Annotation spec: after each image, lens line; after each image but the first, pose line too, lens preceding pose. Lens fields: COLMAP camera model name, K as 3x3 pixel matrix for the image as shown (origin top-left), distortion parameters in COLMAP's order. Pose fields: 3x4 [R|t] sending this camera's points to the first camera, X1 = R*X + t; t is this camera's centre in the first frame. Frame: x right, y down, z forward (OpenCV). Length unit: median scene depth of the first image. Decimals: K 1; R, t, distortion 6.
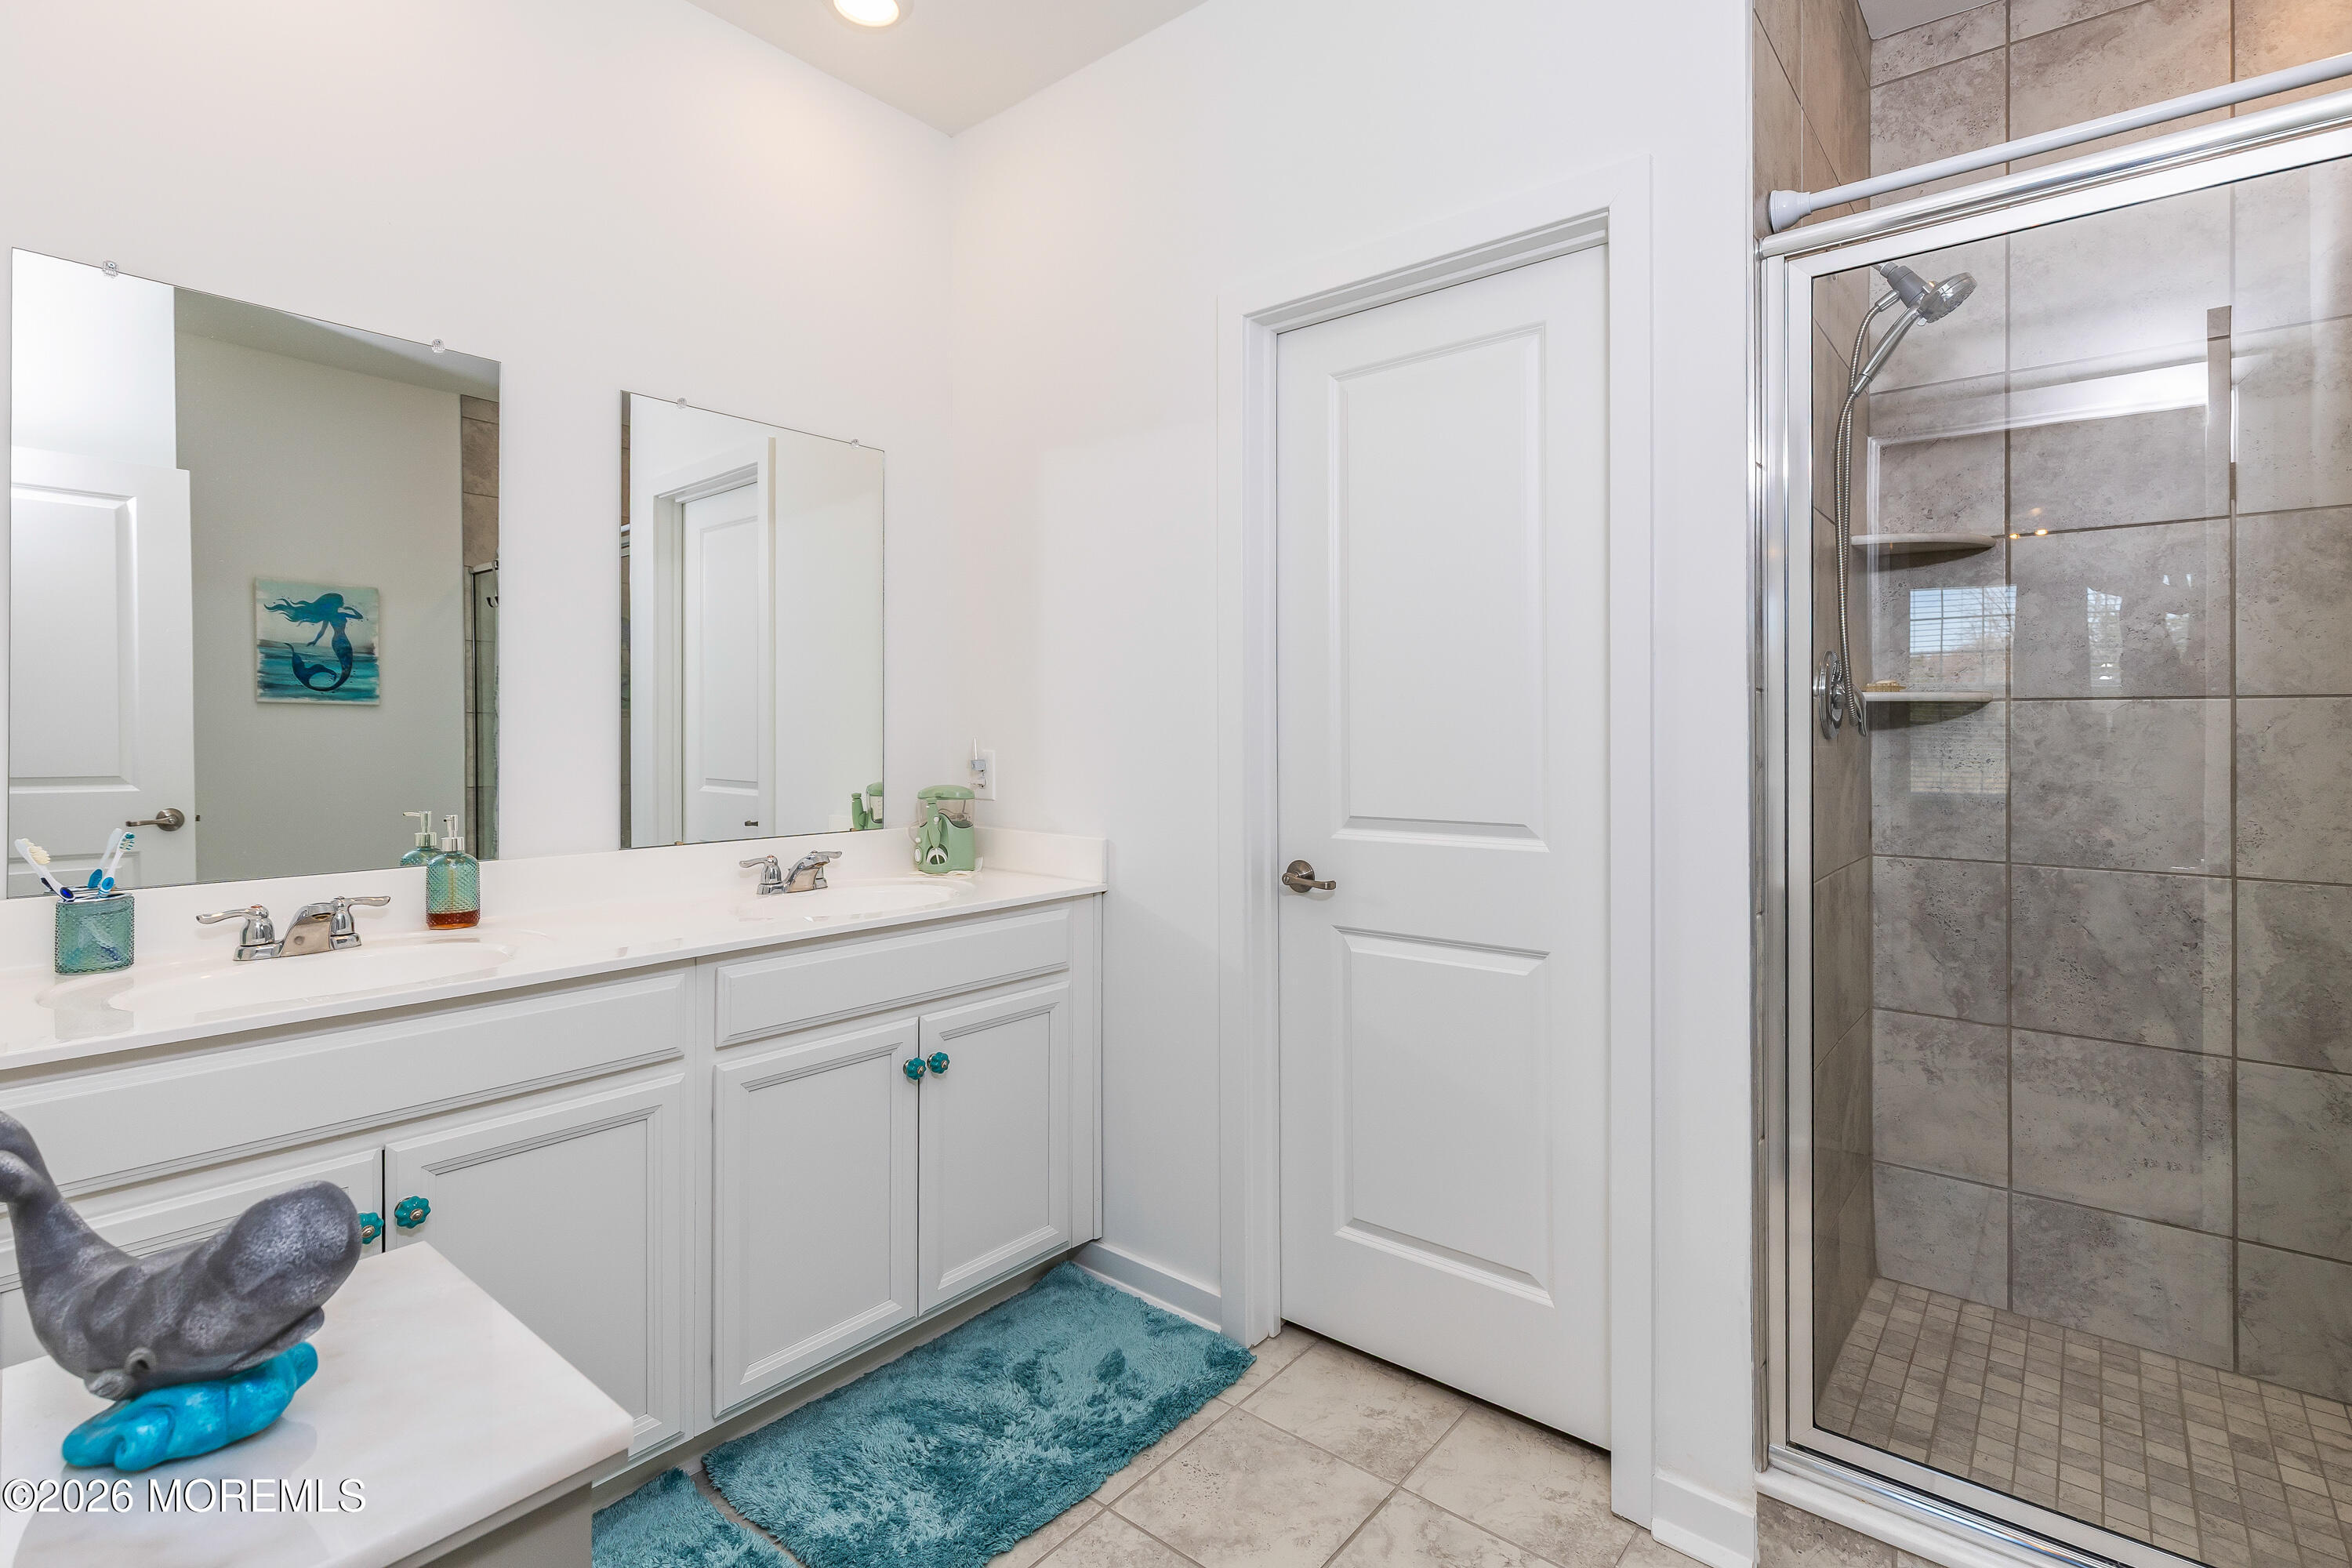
lens RADIAL K [[1086.7, 0, 1224.3], [0, 1086.7, 722.0], [0, 0, 1]] dist [0.001331, -0.000515]
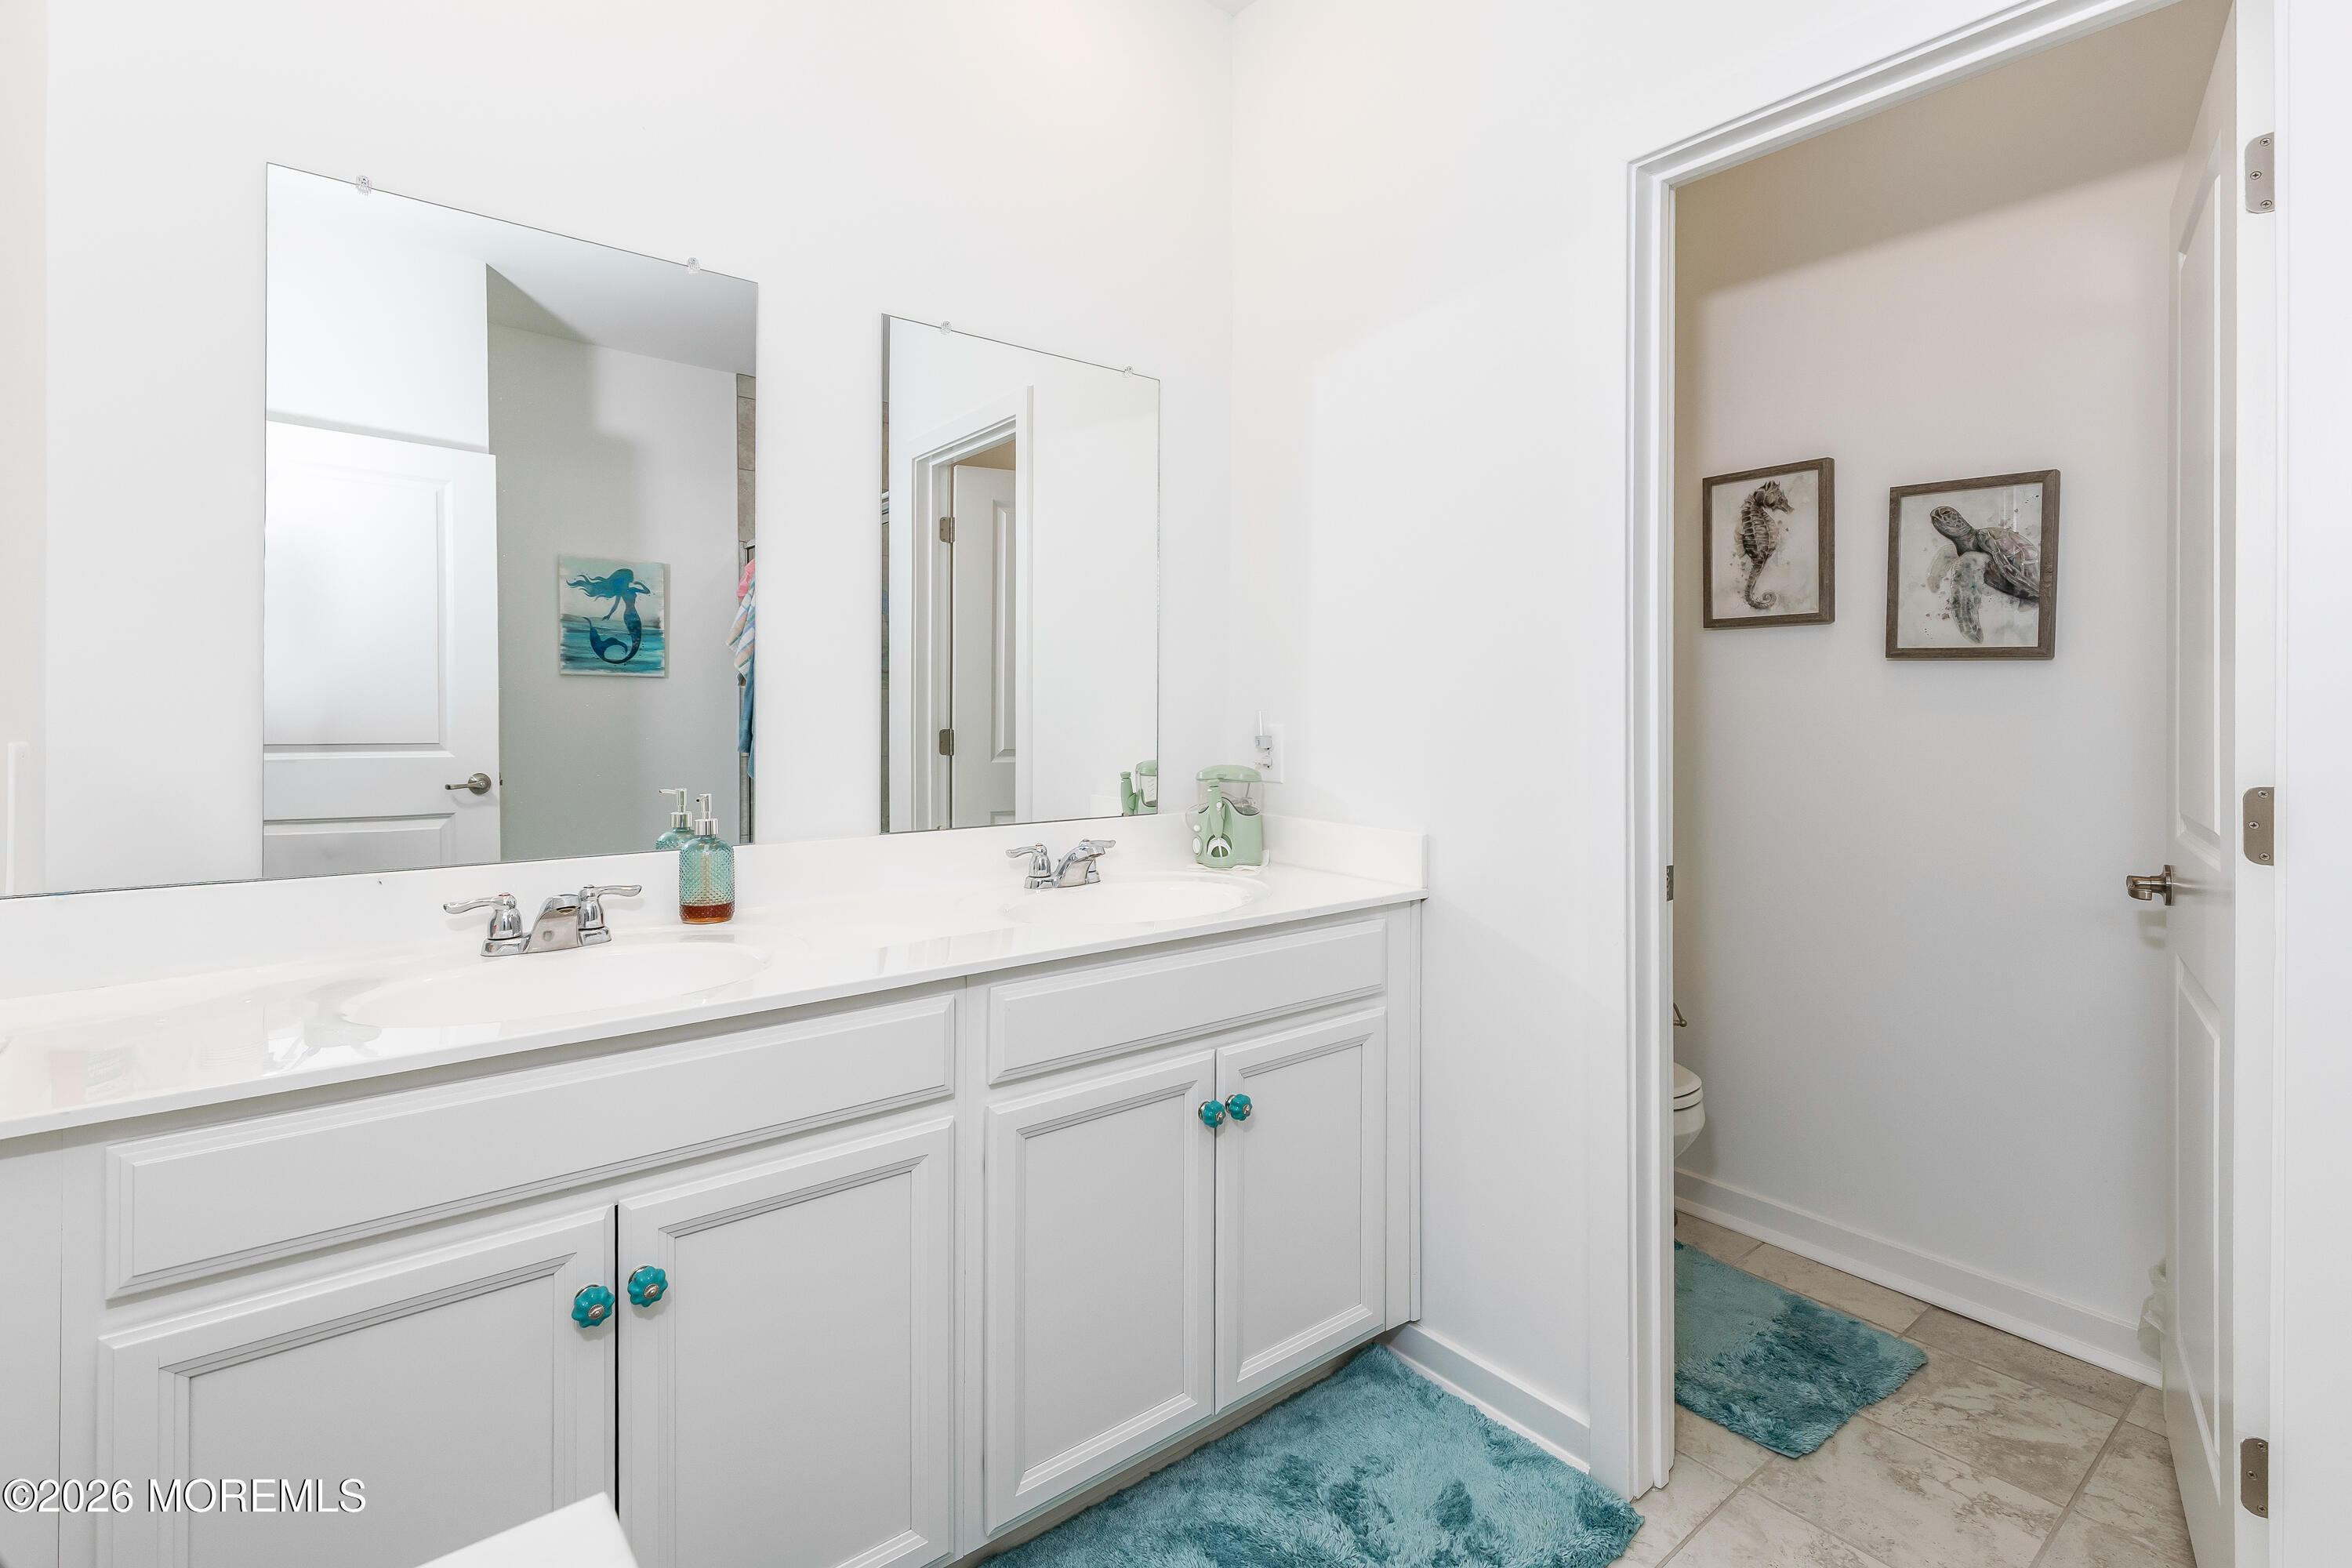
lens RADIAL K [[1100.6, 0, 1236.8], [0, 1100.6, 703.0], [0, 0, 1]] dist [-0.002695, -0.000149]
pose [[0.981497, 0.003024, -0.191454, -0.100497], [-0.002111, 0.999985, 0.004972, 0.005690], [0.191466, -0.004476, 0.981489, 0.177936]]
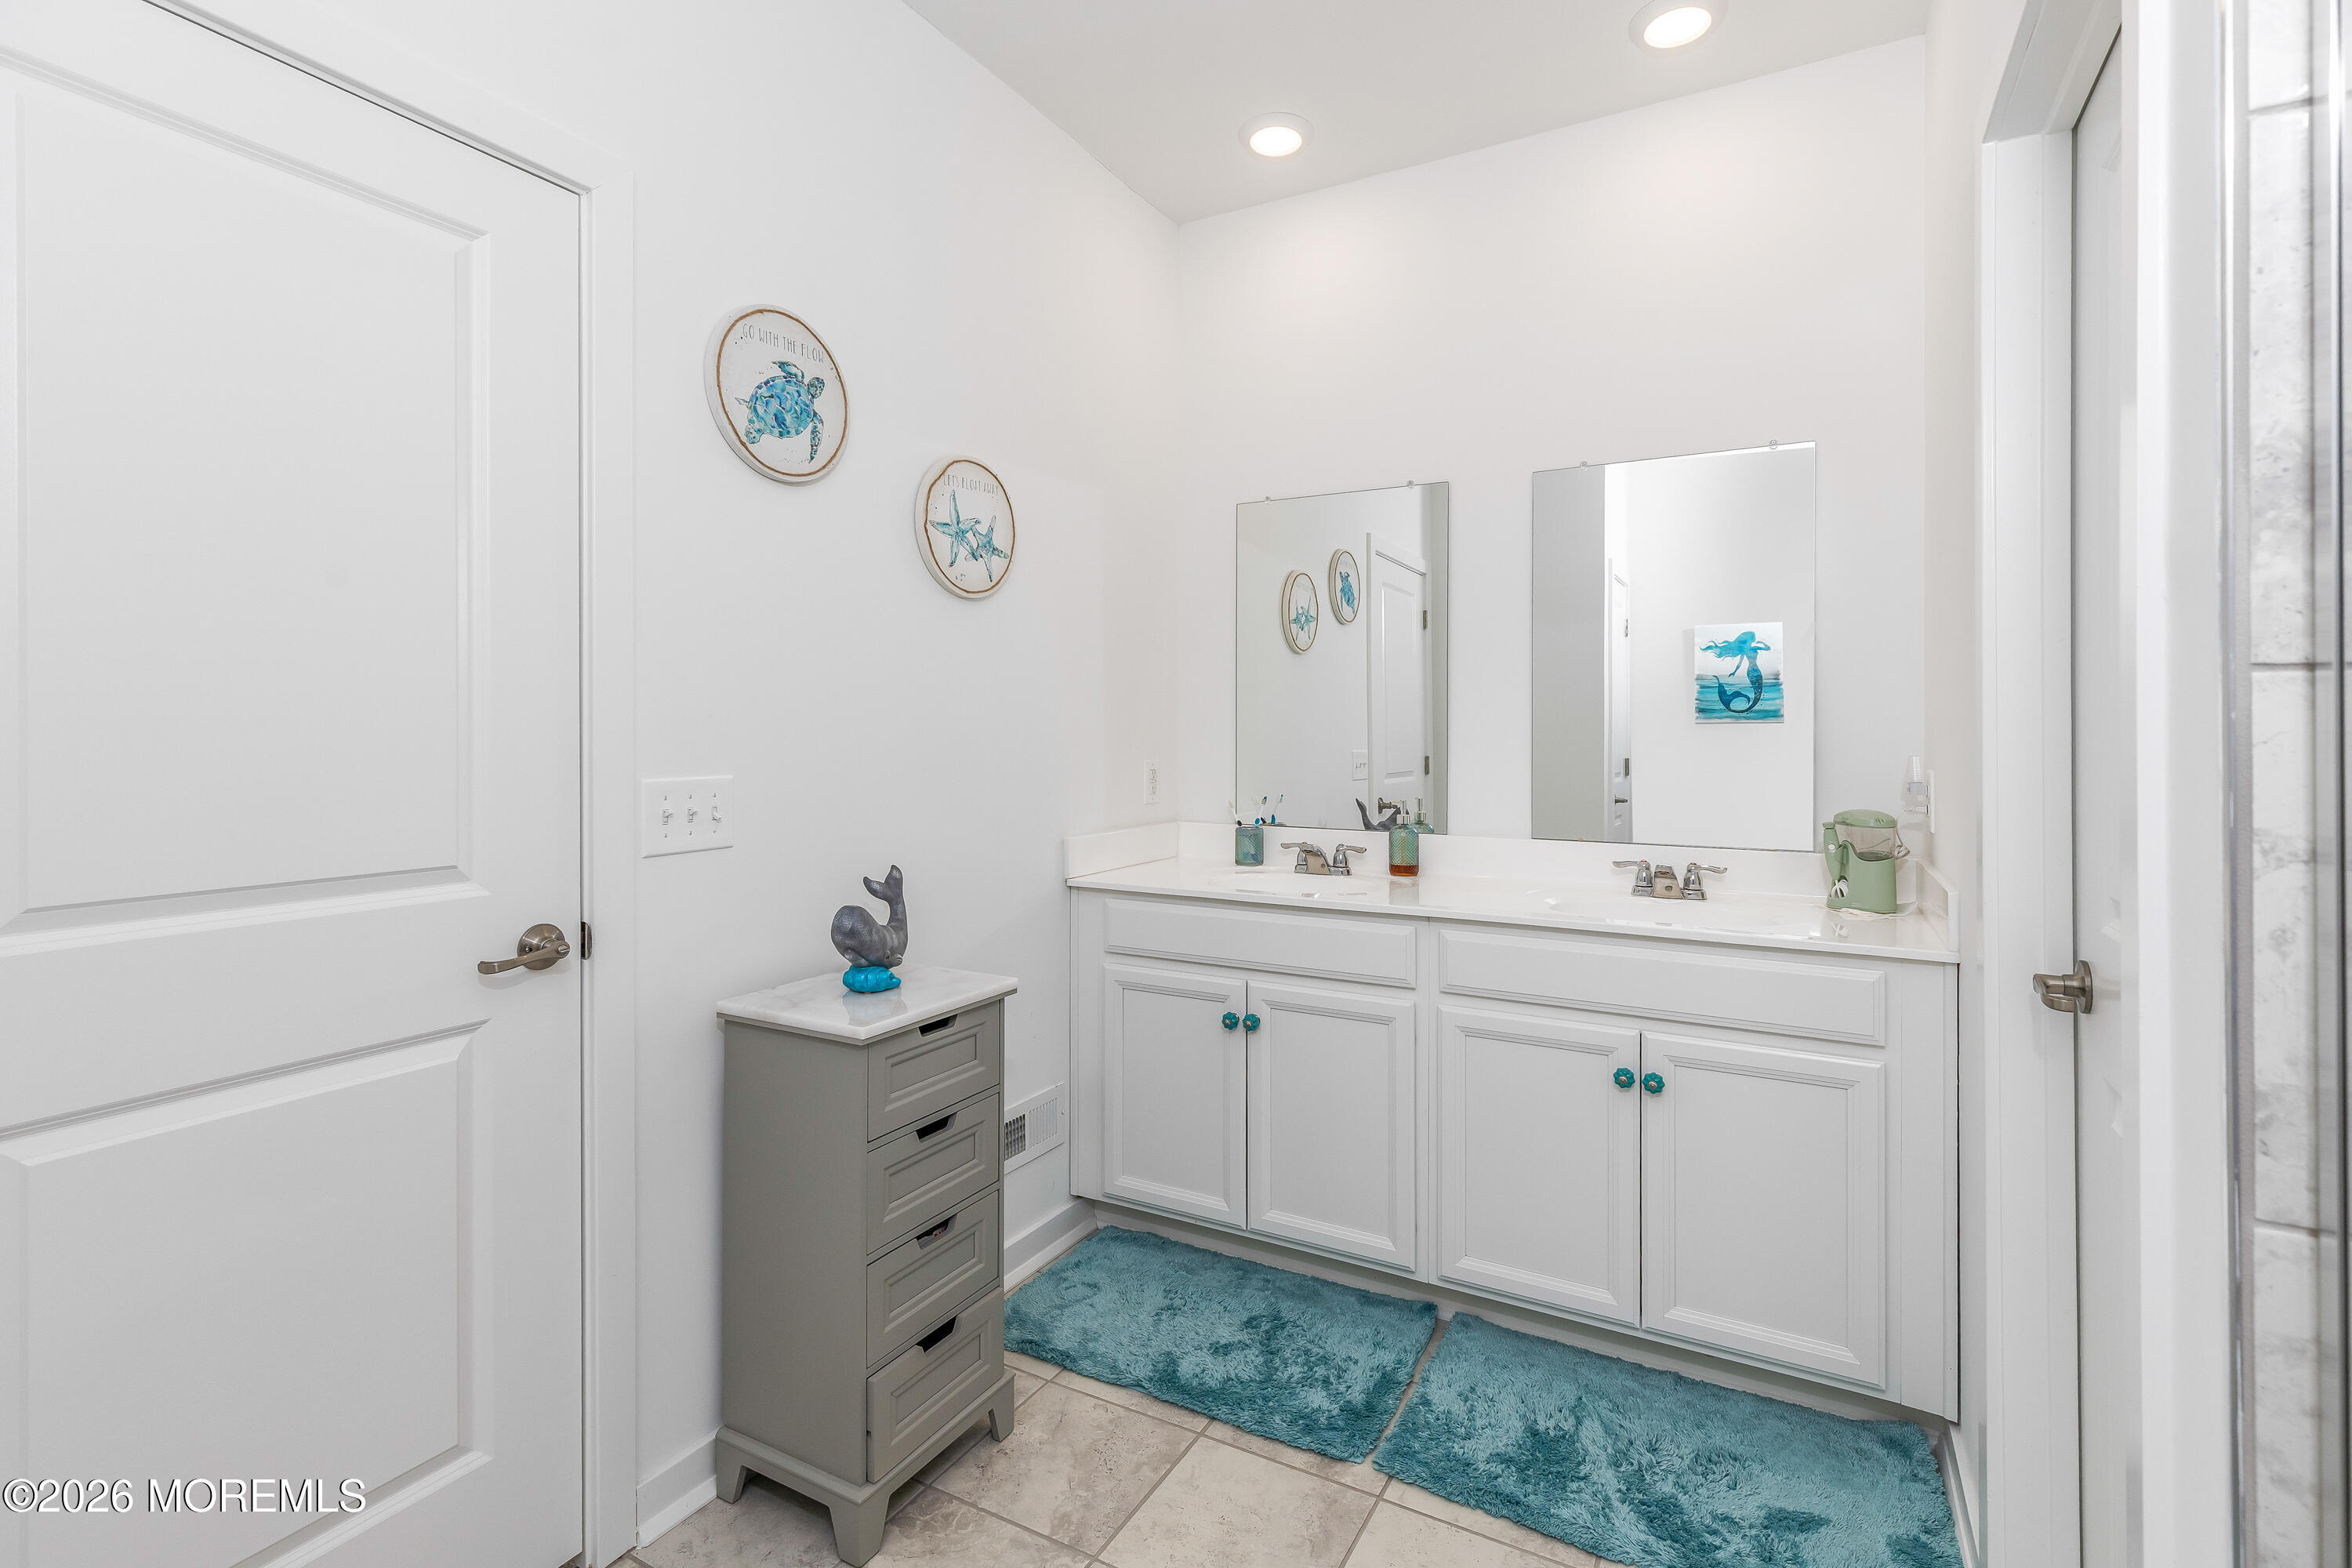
lens RADIAL K [[1096.0, 0, 1172.9], [0, 1096.0, 741.4], [0, 0, 1]] dist [0.001005, 0.000046]
pose [[0.147290, -0.001734, -0.989092, 0.608619], [0.003785, 0.999992, -0.001189, 0.005158], [0.989086, -0.003569, 0.147295, 0.399333]]
